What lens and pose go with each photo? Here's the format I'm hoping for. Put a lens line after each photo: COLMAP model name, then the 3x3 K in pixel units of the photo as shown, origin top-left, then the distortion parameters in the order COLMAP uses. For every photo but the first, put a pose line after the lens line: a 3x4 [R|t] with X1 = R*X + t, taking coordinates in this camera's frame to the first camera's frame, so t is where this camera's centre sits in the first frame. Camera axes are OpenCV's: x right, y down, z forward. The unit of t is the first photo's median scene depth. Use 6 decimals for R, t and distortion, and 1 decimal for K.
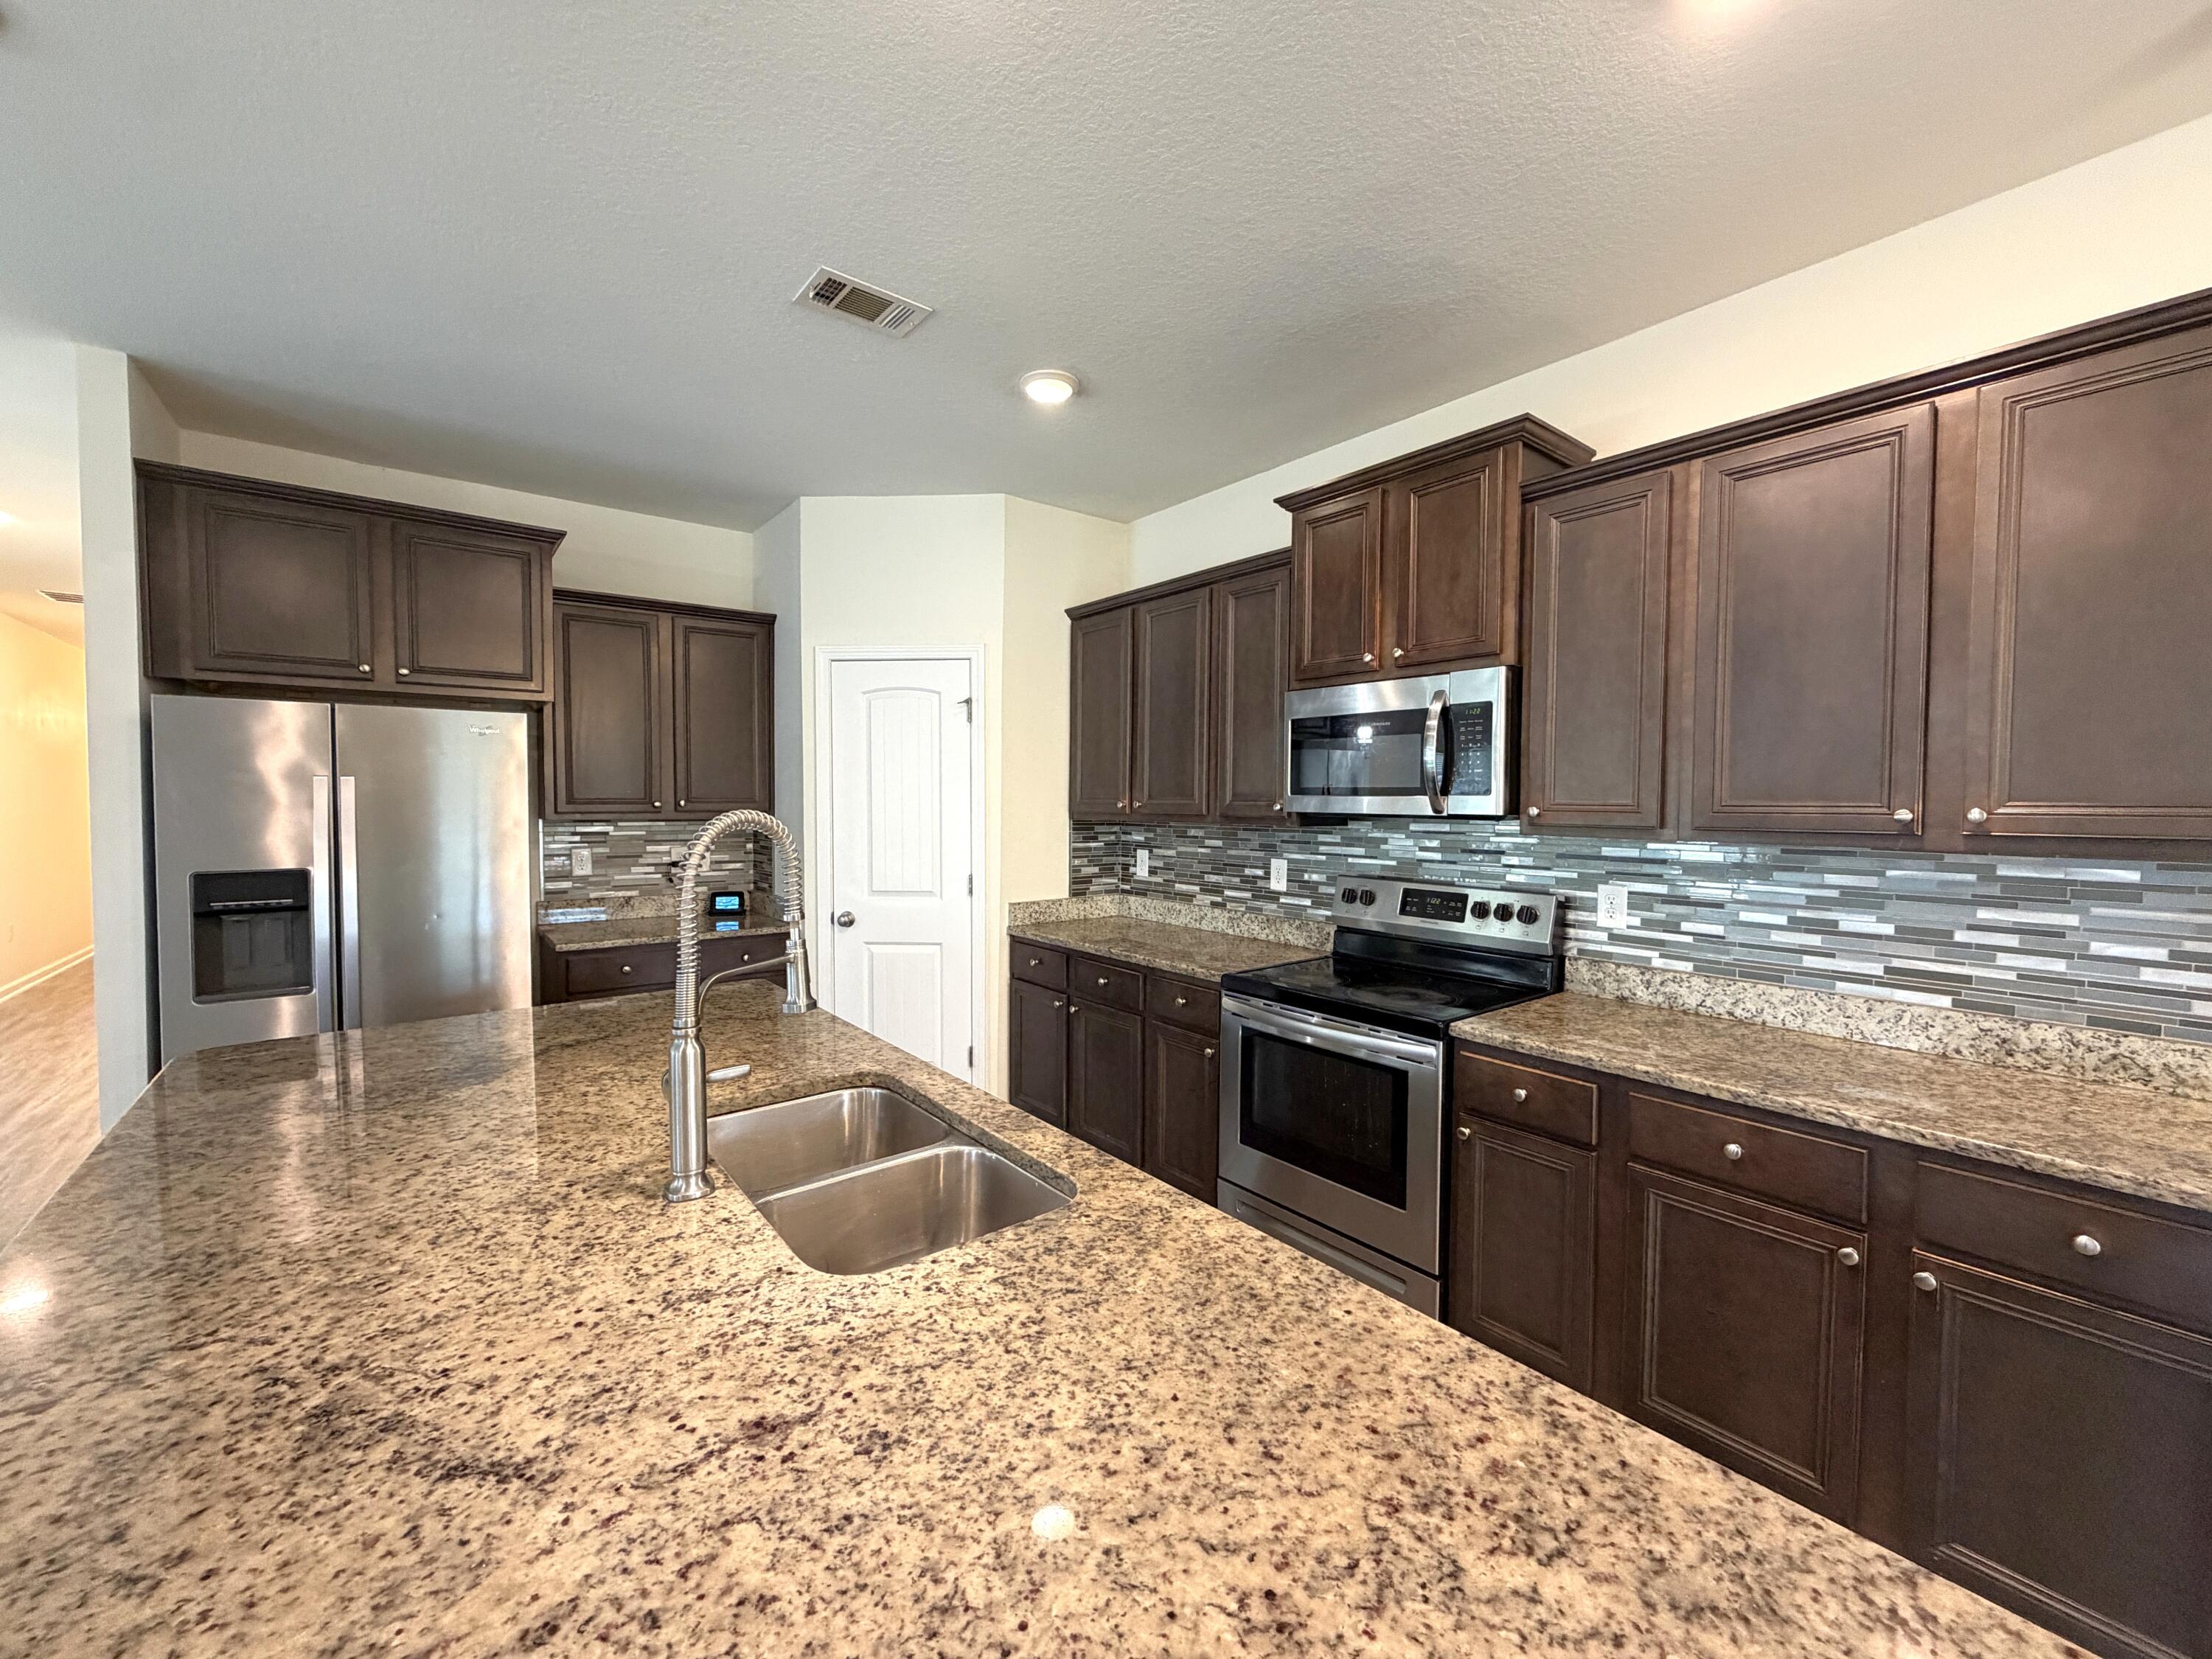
lens RADIAL K [[886.2, 0, 1102.6], [0, 886.2, 830.9], [0, 0, 1]] dist [0.000182, 0.000038]
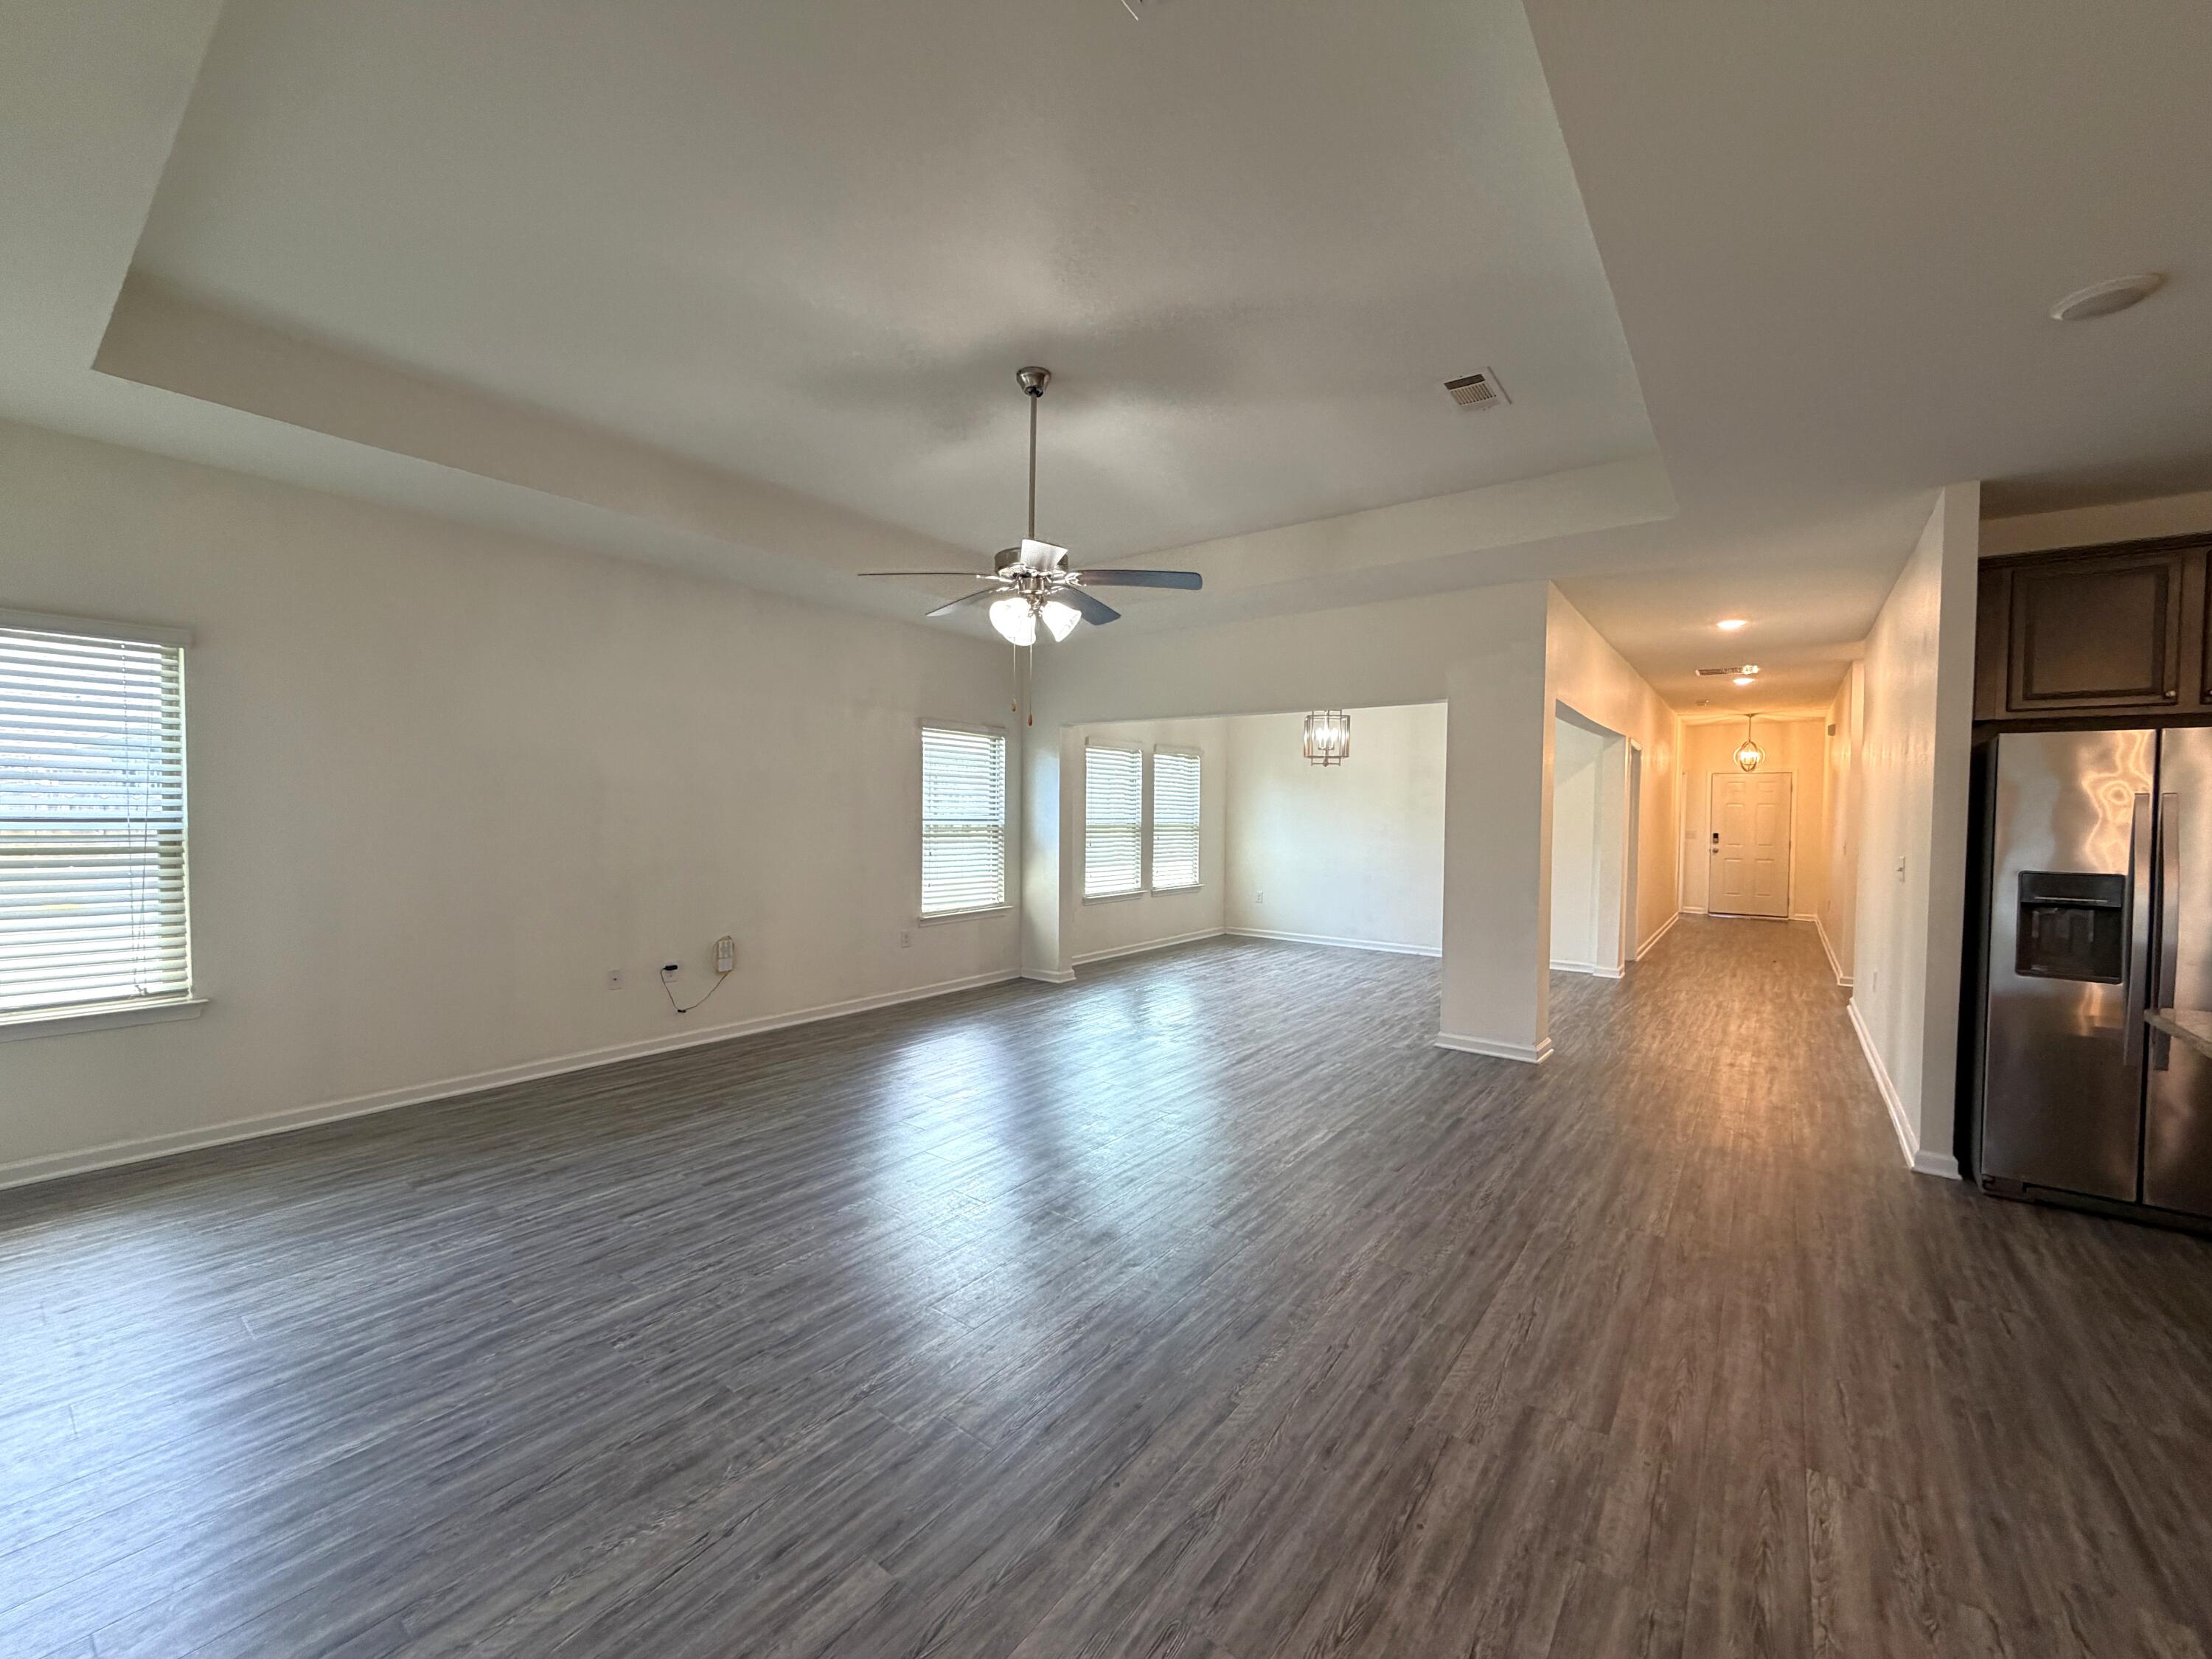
lens RADIAL K [[886.2, 0, 1098.4], [0, 886.2, 830.3], [0, 0, 1]] dist [0.000182, 0.000038]
pose [[0.249797, 0.022474, -0.968037, -0.146659], [-0.046619, 0.998850, 0.011159, 0.042680], [0.967175, 0.042342, 0.250558, -0.719878]]
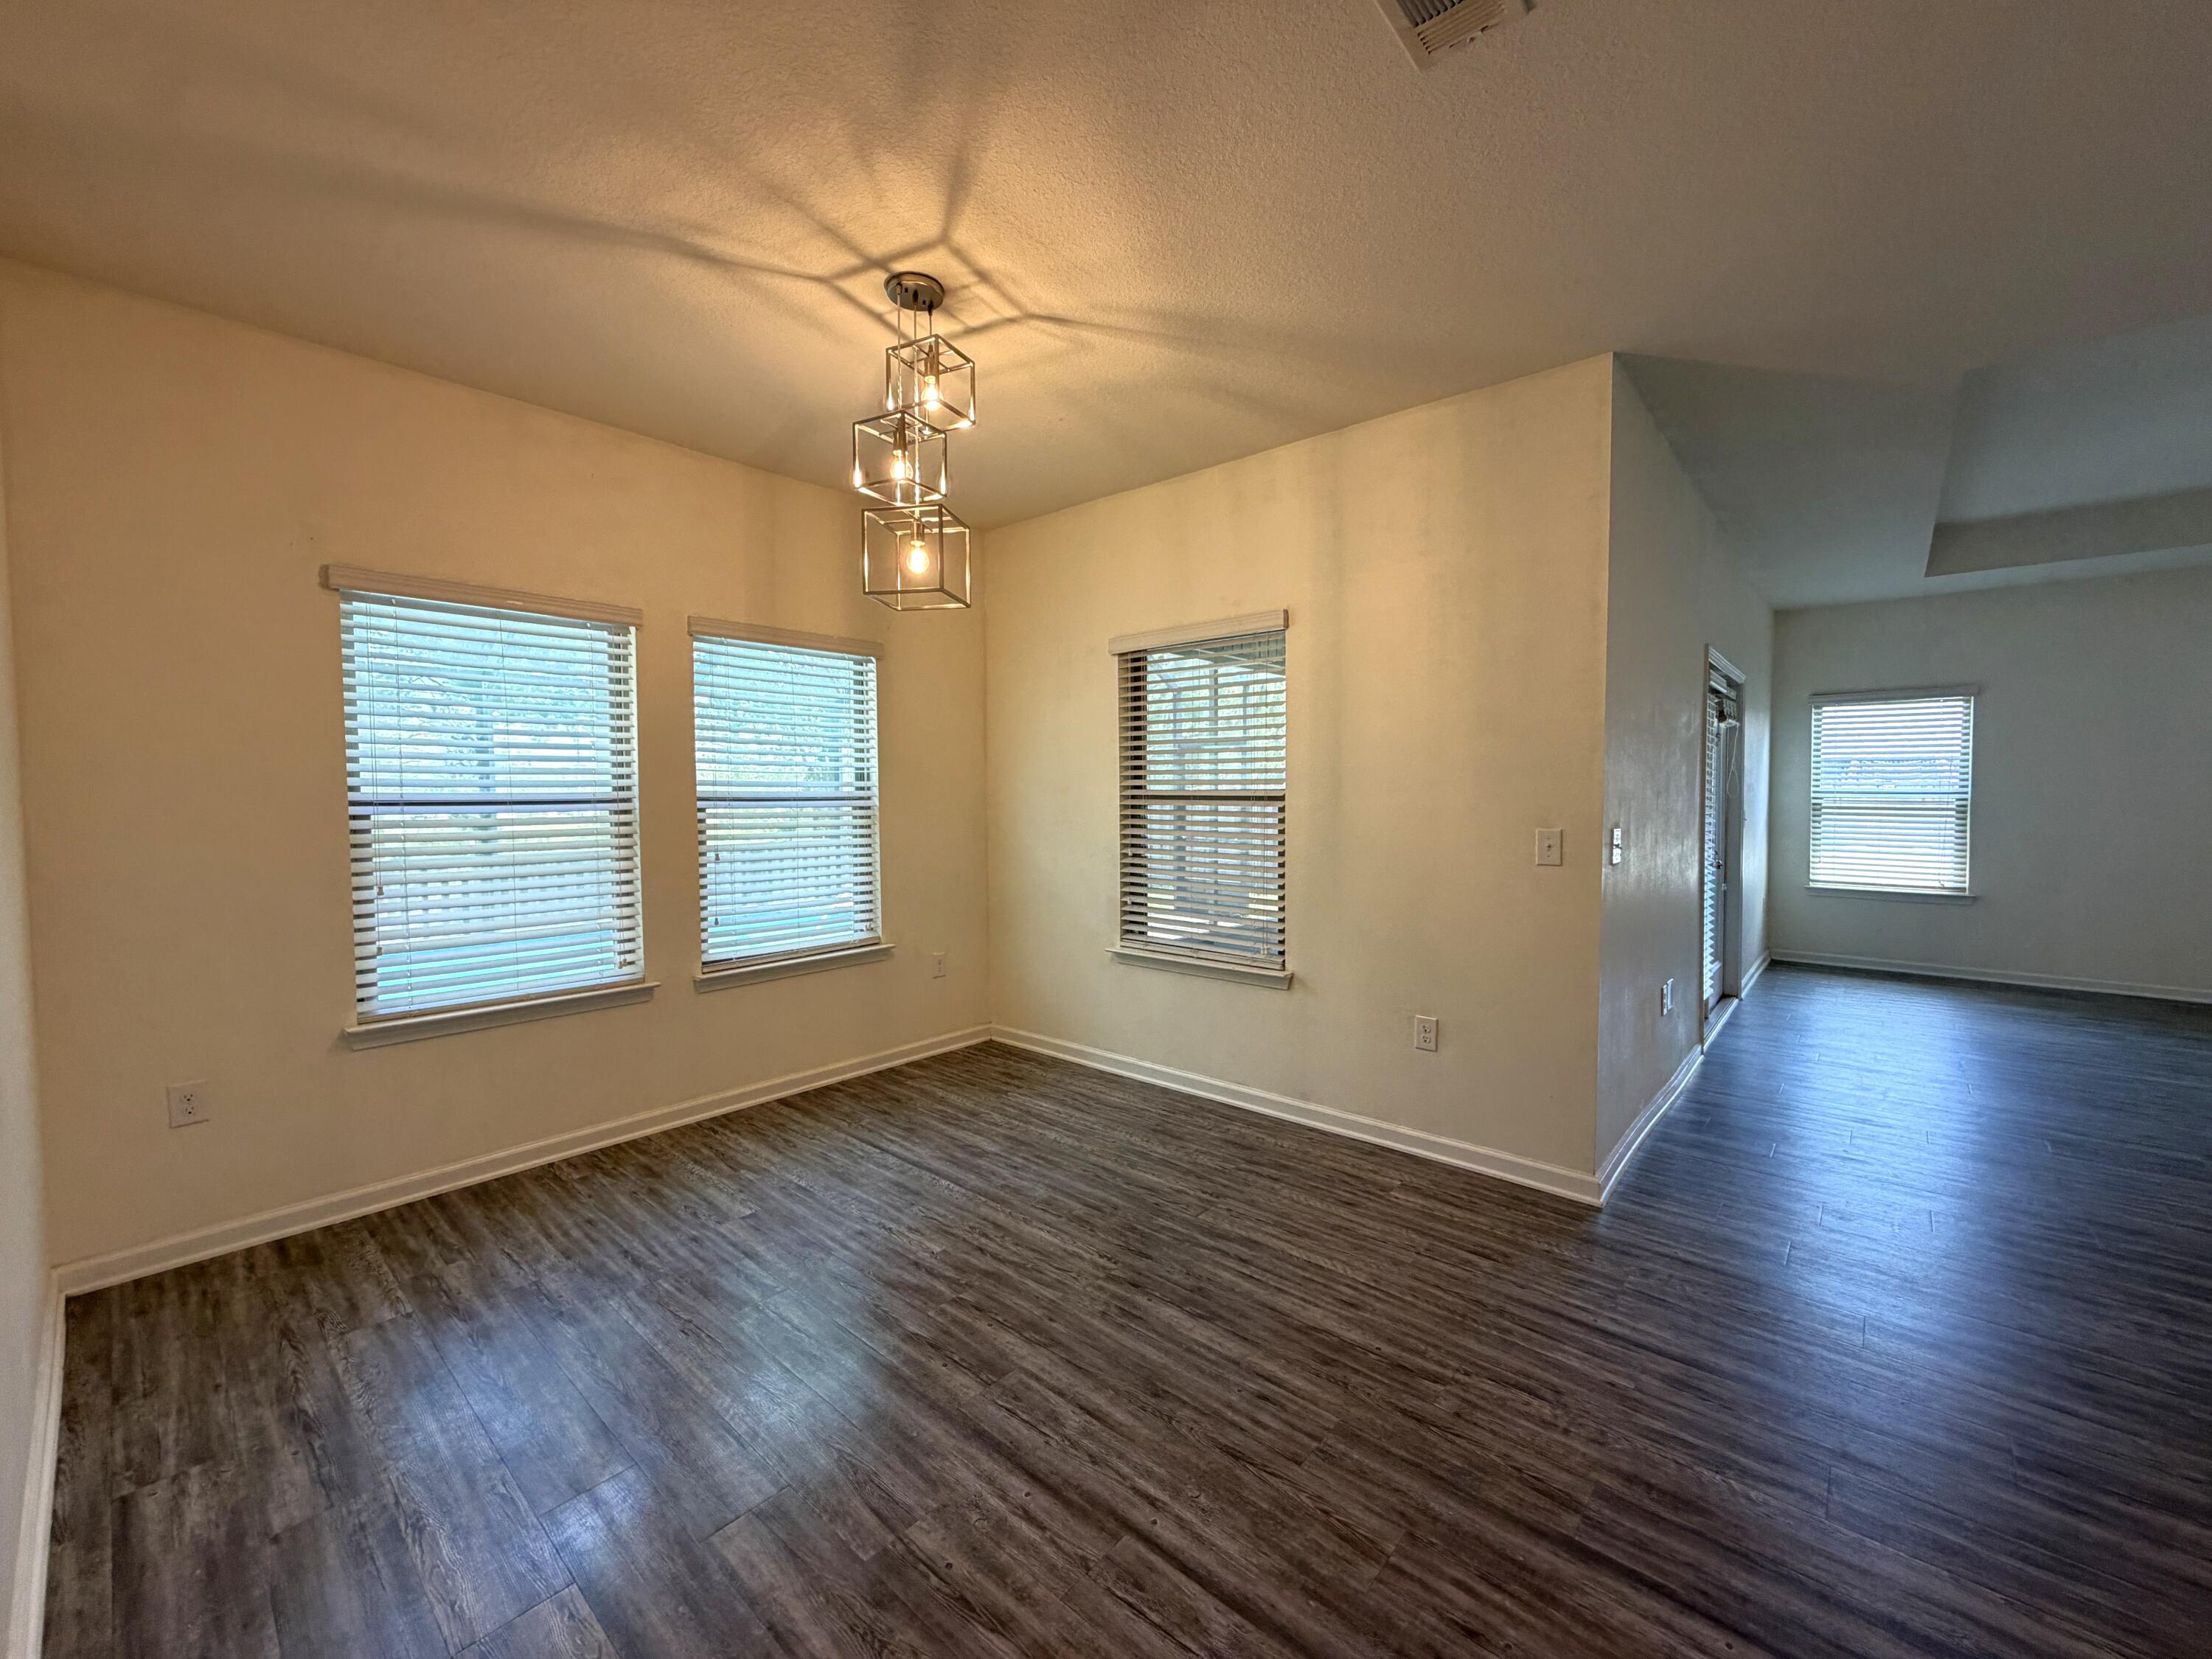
lens RADIAL K [[886.2, 0, 1092.4], [0, 886.2, 831.2], [0, 0, 1]] dist [0.000182, 0.000038]
pose [[-0.984092, 0.005411, -0.177576, 1.224760], [-0.008515, 0.996951, 0.077569, 0.041914], [0.177455, 0.077847, -0.981045, 0.427599]]
